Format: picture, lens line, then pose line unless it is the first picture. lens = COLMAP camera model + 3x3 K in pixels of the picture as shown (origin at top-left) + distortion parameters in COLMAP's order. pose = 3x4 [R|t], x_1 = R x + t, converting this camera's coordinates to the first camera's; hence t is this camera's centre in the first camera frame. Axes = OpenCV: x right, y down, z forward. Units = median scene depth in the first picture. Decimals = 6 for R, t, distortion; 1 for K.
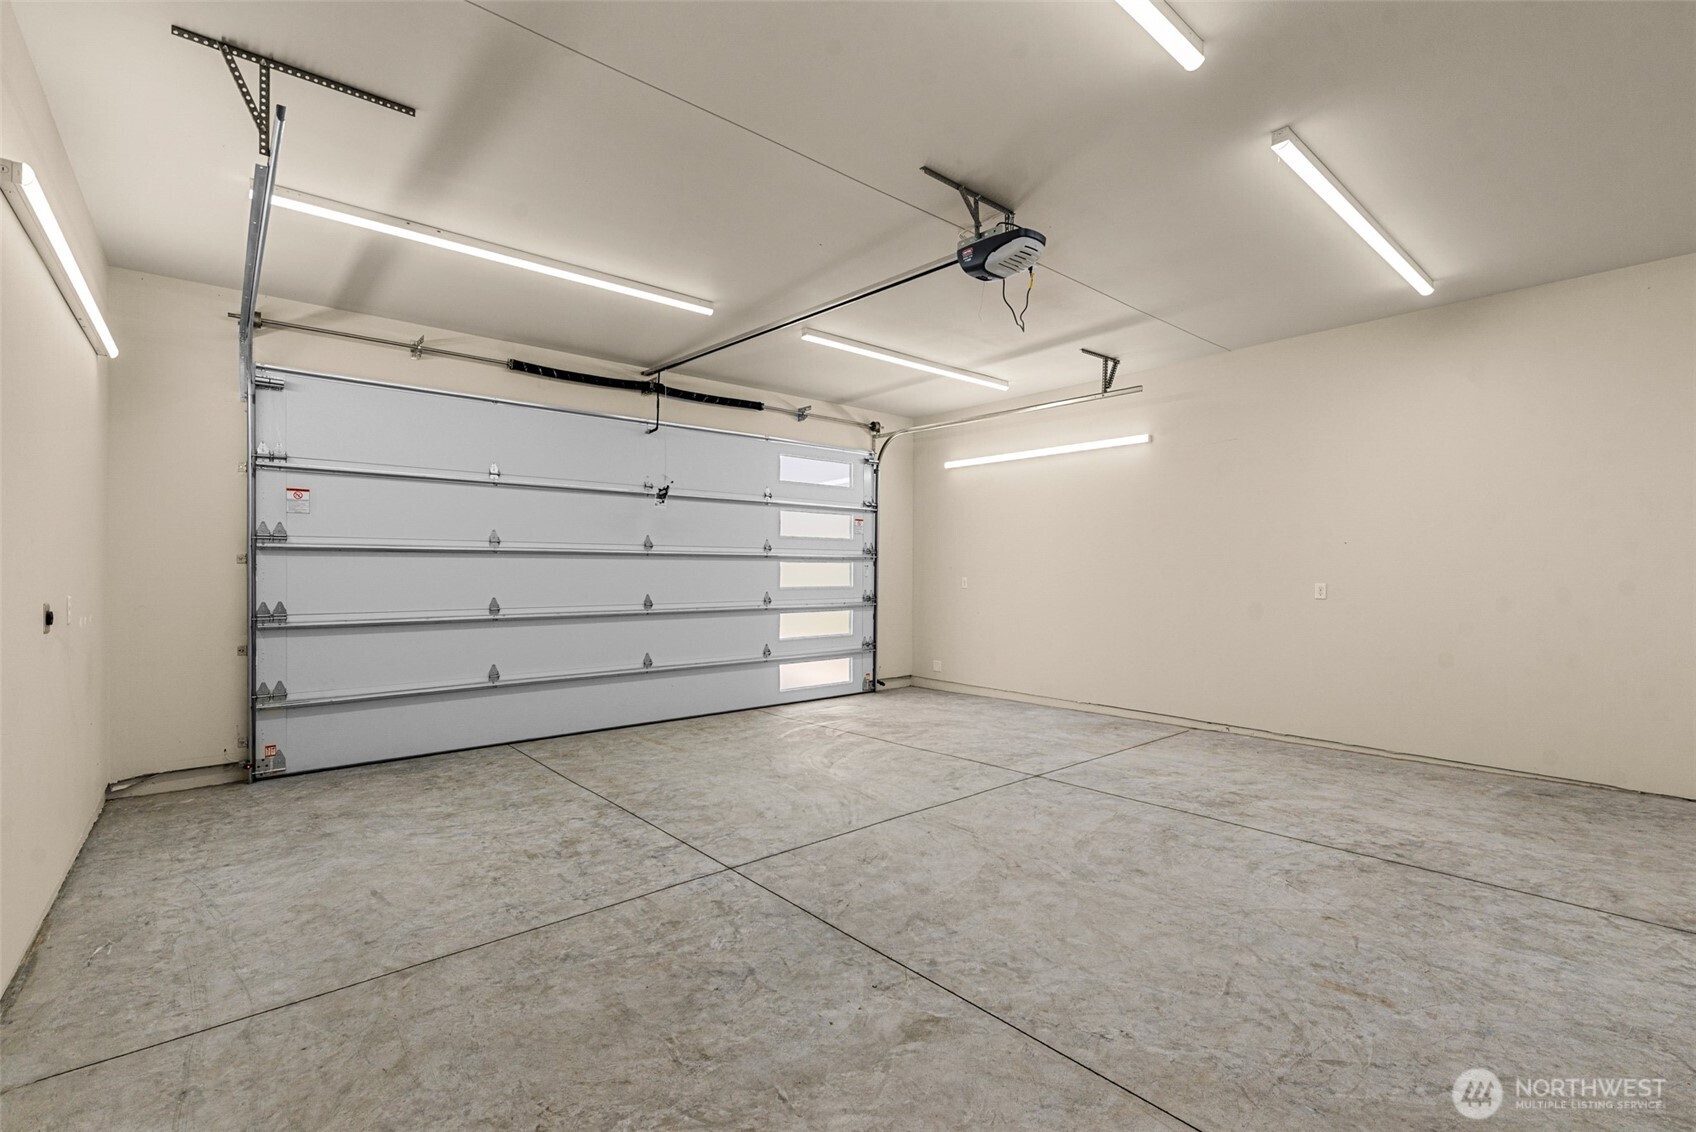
lens RADIAL K [[742.5, 0, 853.5], [0, 742.5, 570.5], [0, 0, 1]] dist [0.002082, 0.001069]
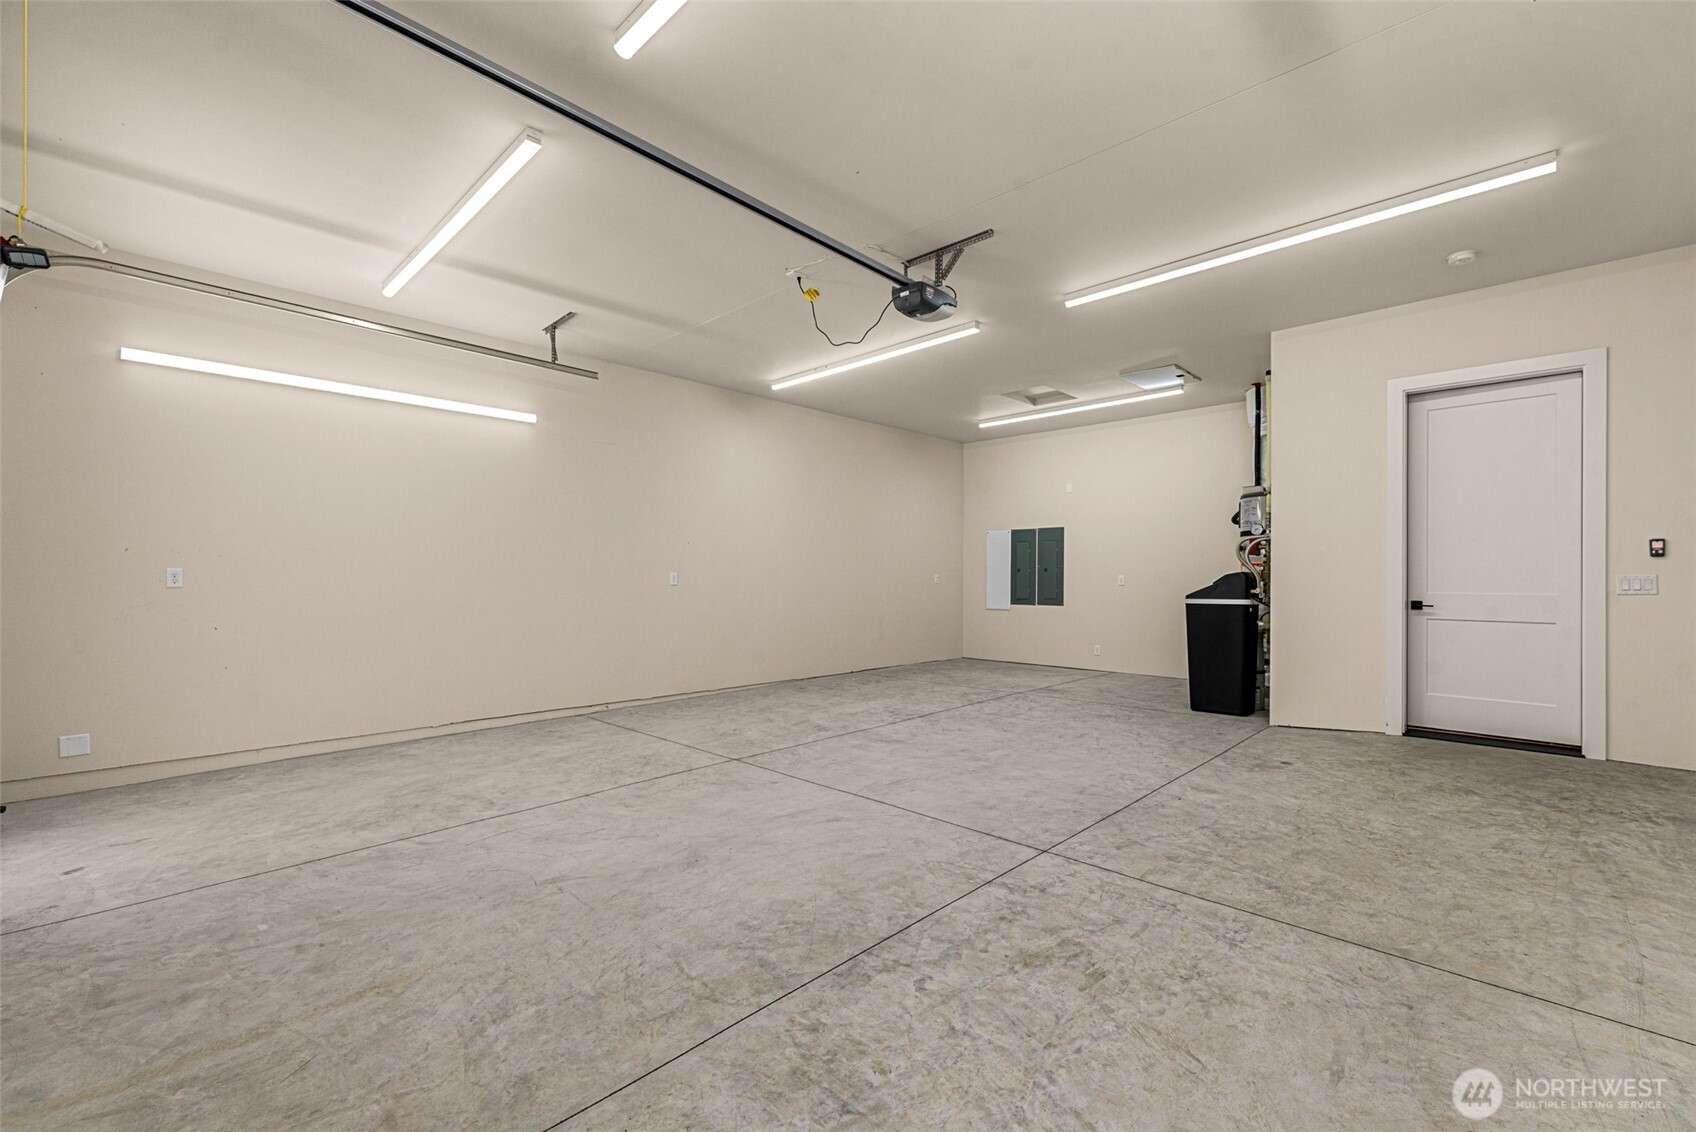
lens RADIAL K [[742.5, 0, 852.3], [0, 742.5, 572.4], [0, 0, 1]] dist [0.002082, 0.001069]
pose [[-0.100624, 0.006524, 0.994903, -1.069076], [-0.001558, 0.999976, -0.006715, 0.037578], [-0.994923, -0.002225, -0.100612, 1.291447]]
